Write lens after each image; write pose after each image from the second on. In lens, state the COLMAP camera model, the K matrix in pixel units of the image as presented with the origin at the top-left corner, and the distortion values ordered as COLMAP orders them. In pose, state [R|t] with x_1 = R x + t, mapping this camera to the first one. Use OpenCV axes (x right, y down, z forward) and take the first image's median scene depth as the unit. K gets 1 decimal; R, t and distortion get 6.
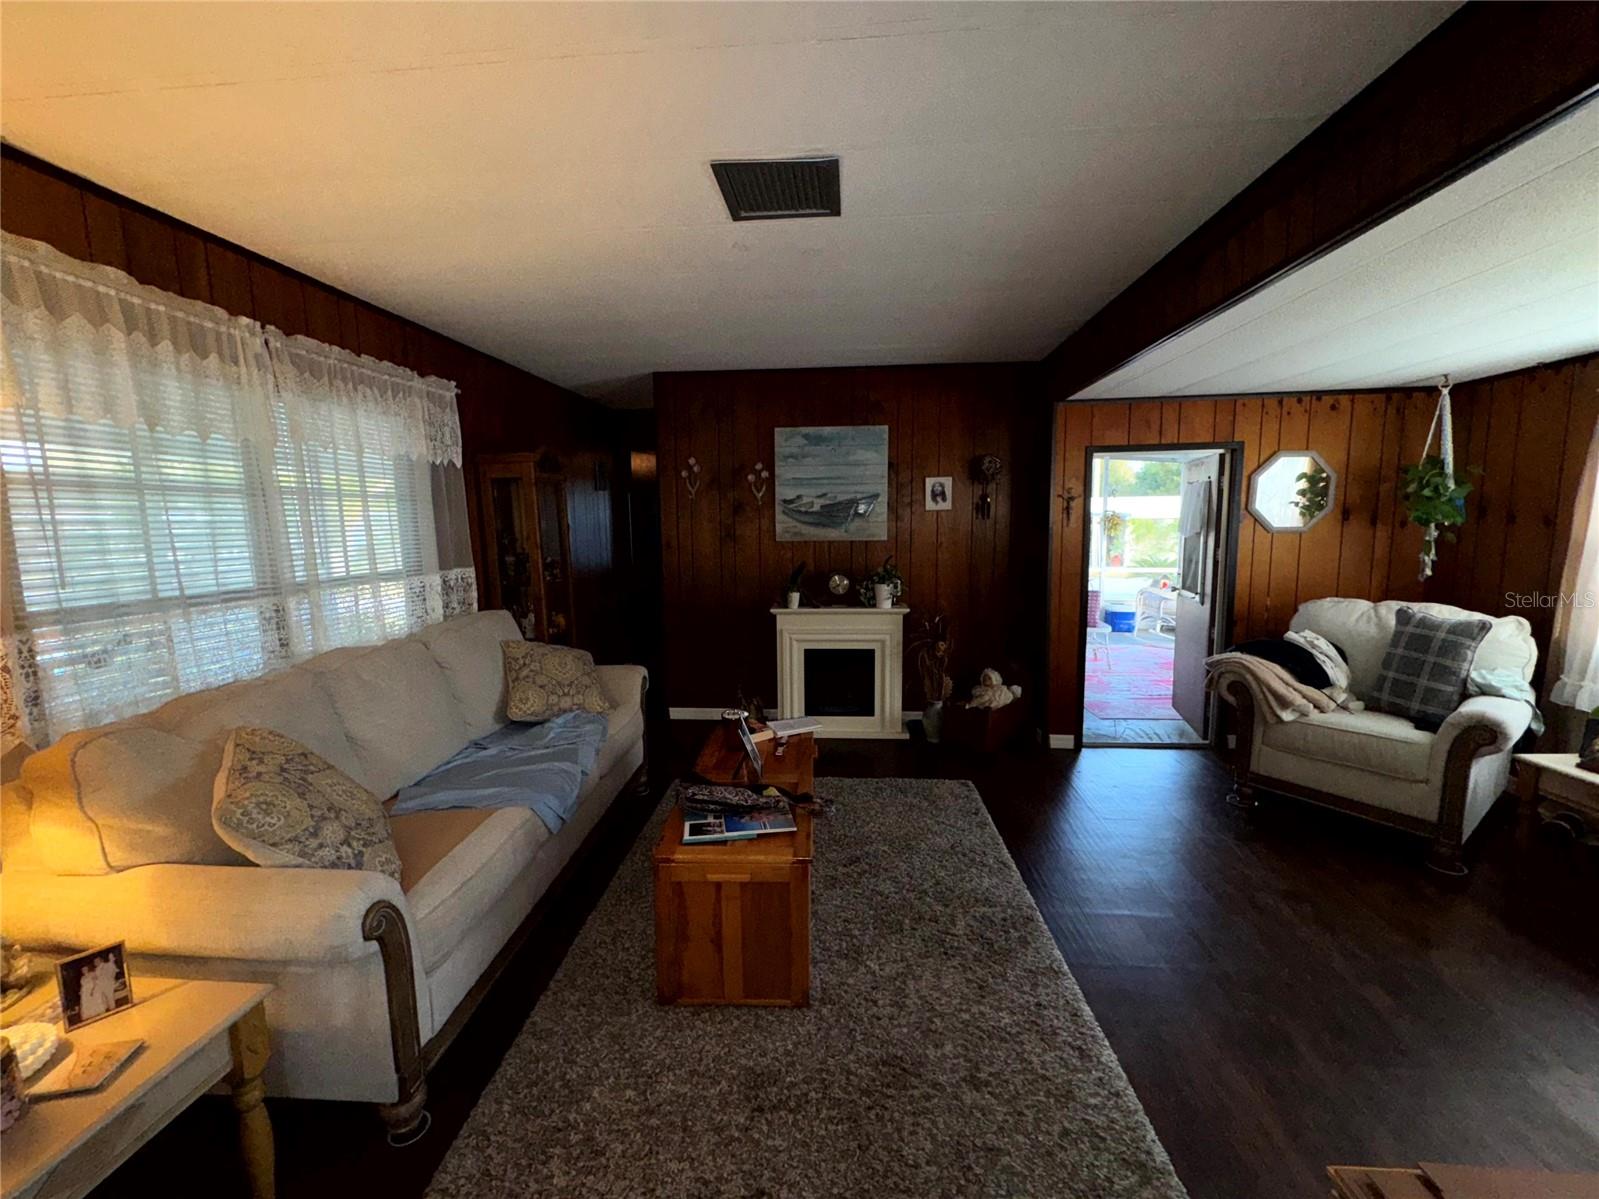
lens RADIAL K [[639.5, 0, 797.2], [0, 639.5, 597.8], [0, 0, 1]] dist [-0.001596, -0.000201]
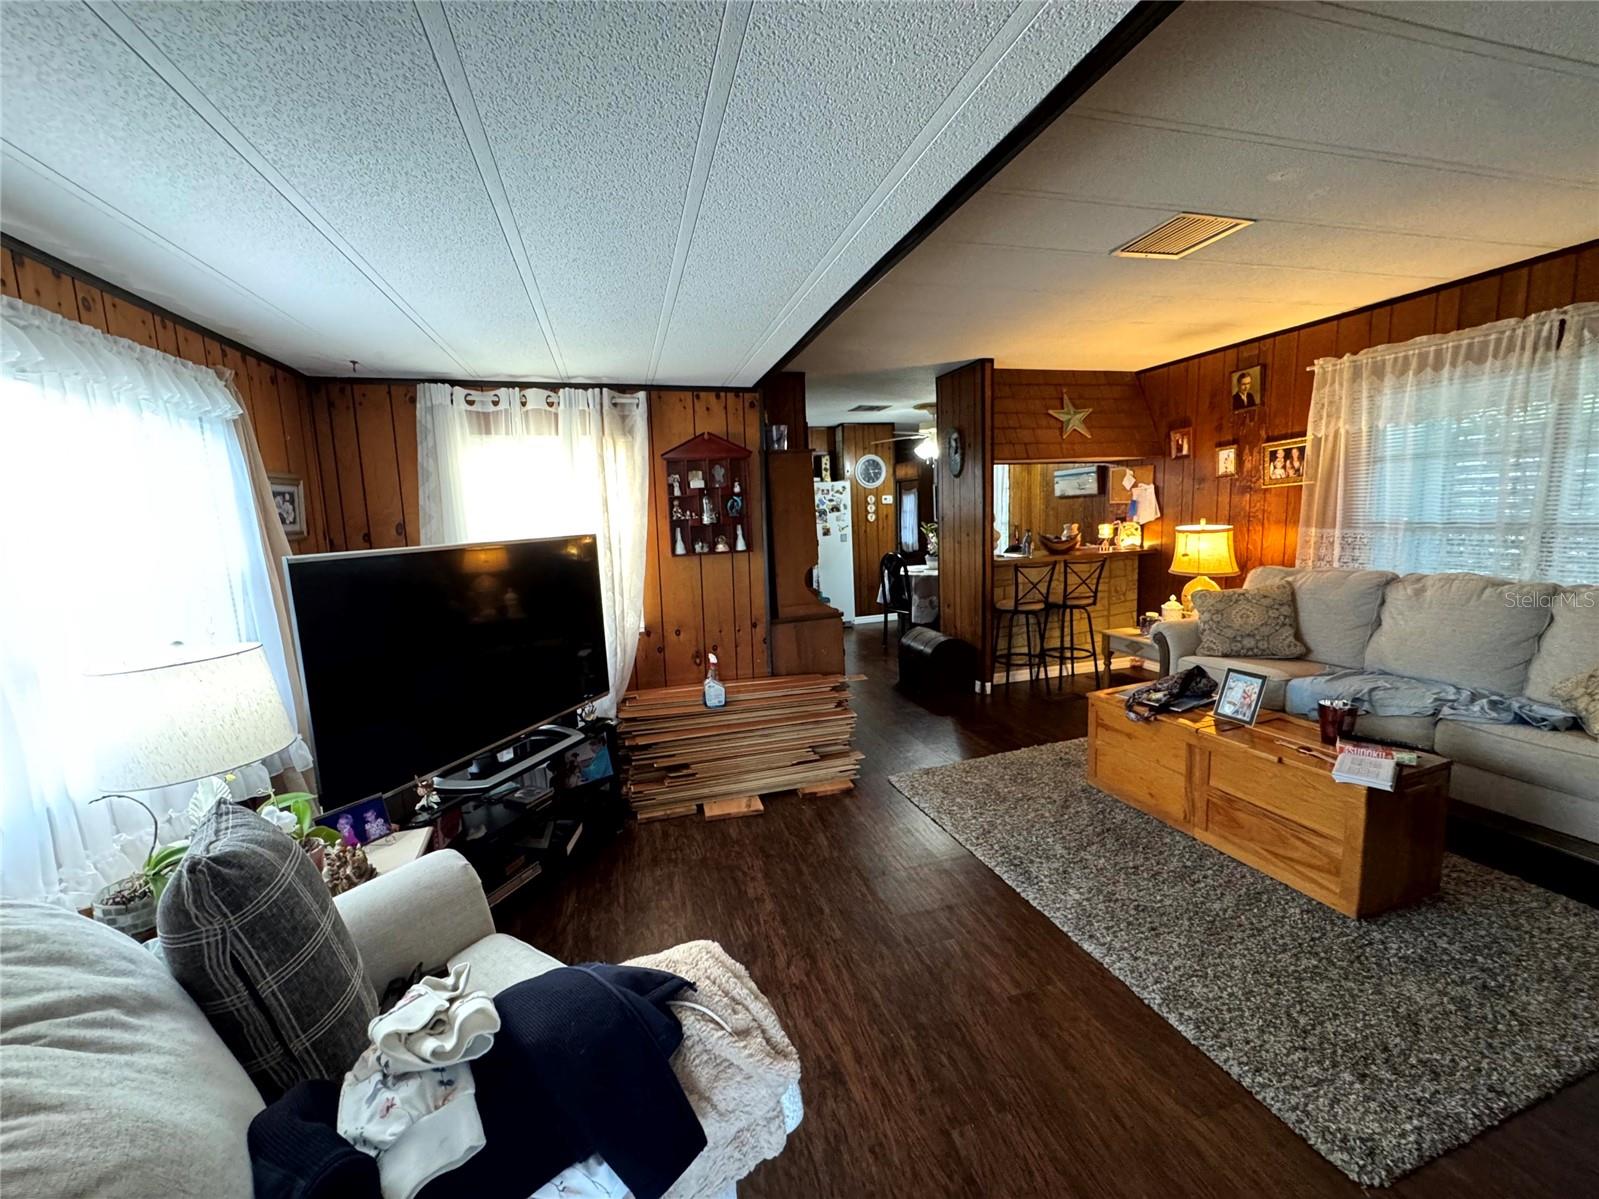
lens RADIAL K [[639.5, 0, 795.1], [0, 639.5, 600.7], [0, 0, 1]] dist [-0.001596, -0.000201]
pose [[-0.935341, 0.103298, -0.338329, 0.714523], [0.014657, 0.966911, 0.254693, -0.154711], [0.353443, 0.233266, -0.905905, 1.215013]]
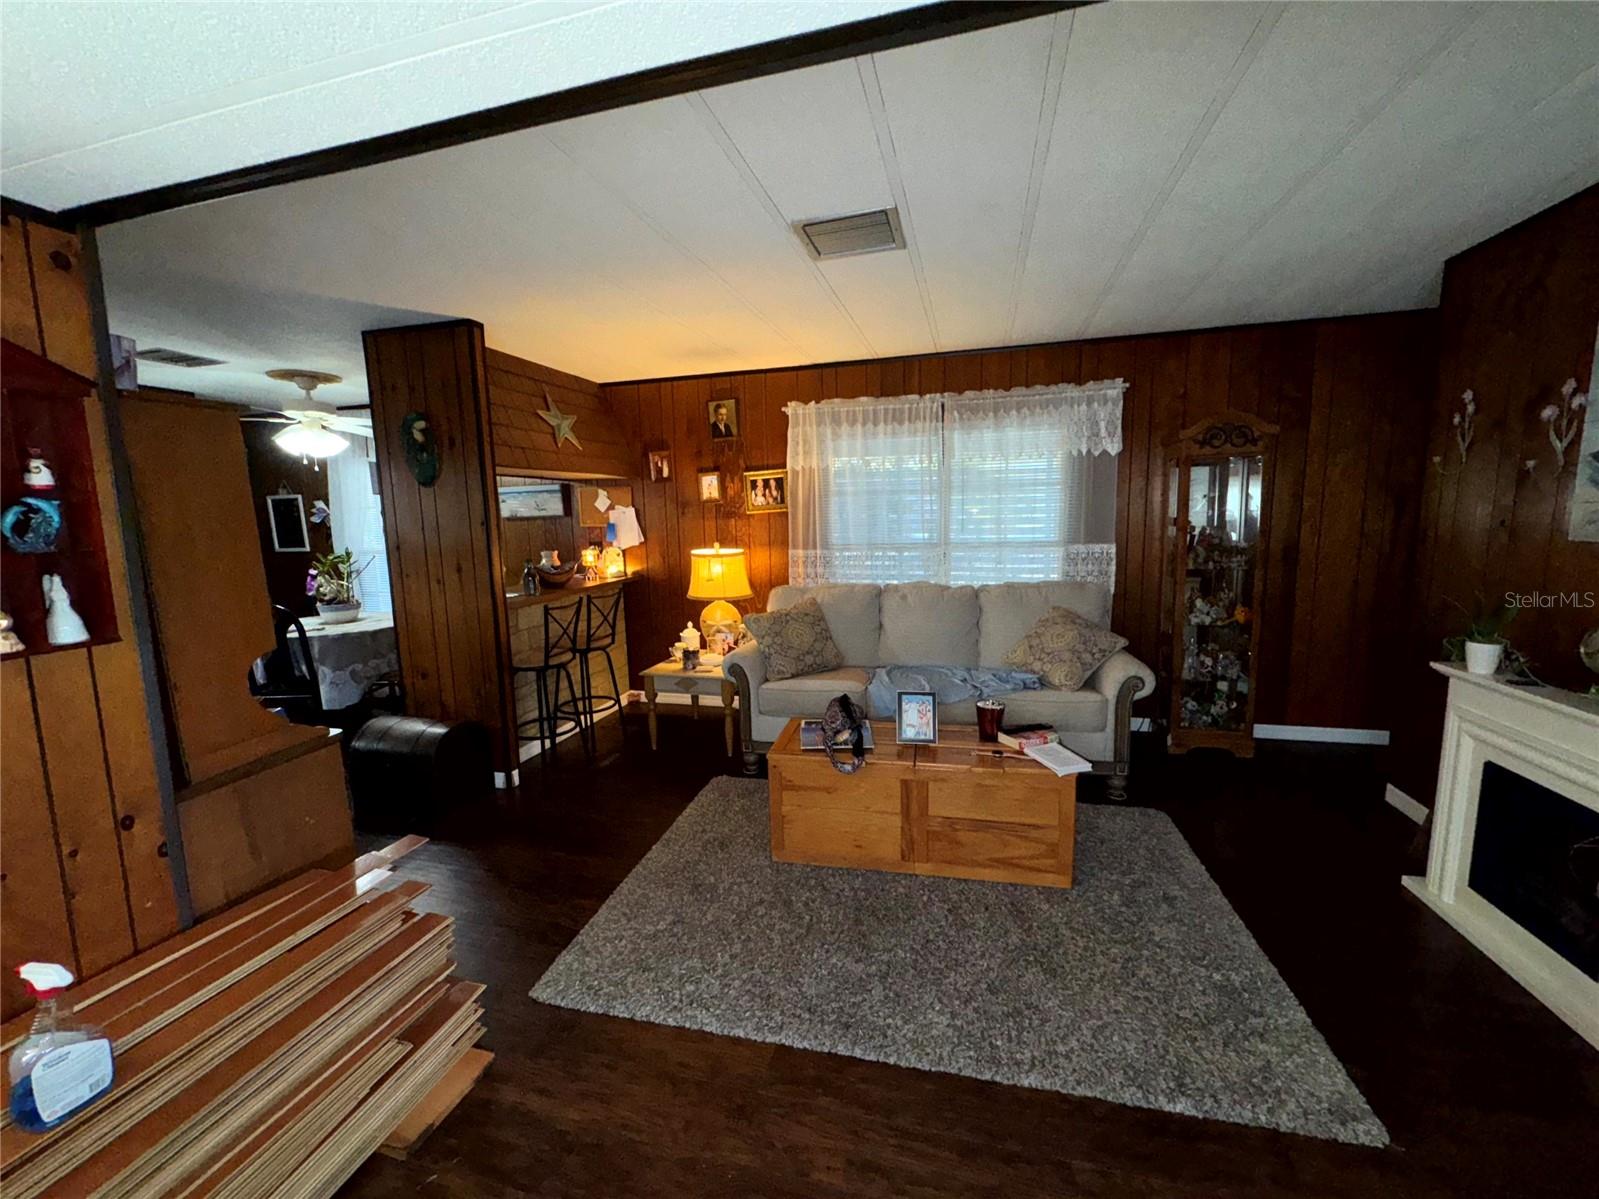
lens RADIAL K [[639.5, 0, 796.3], [0, 639.5, 600.0], [0, 0, 1]] dist [-0.001596, -0.000201]
pose [[-0.185449, 0.155606, -0.970255, 0.727693], [-0.091141, 0.980403, 0.174654, -0.100807], [0.978418, 0.120820, -0.167633, 0.686695]]
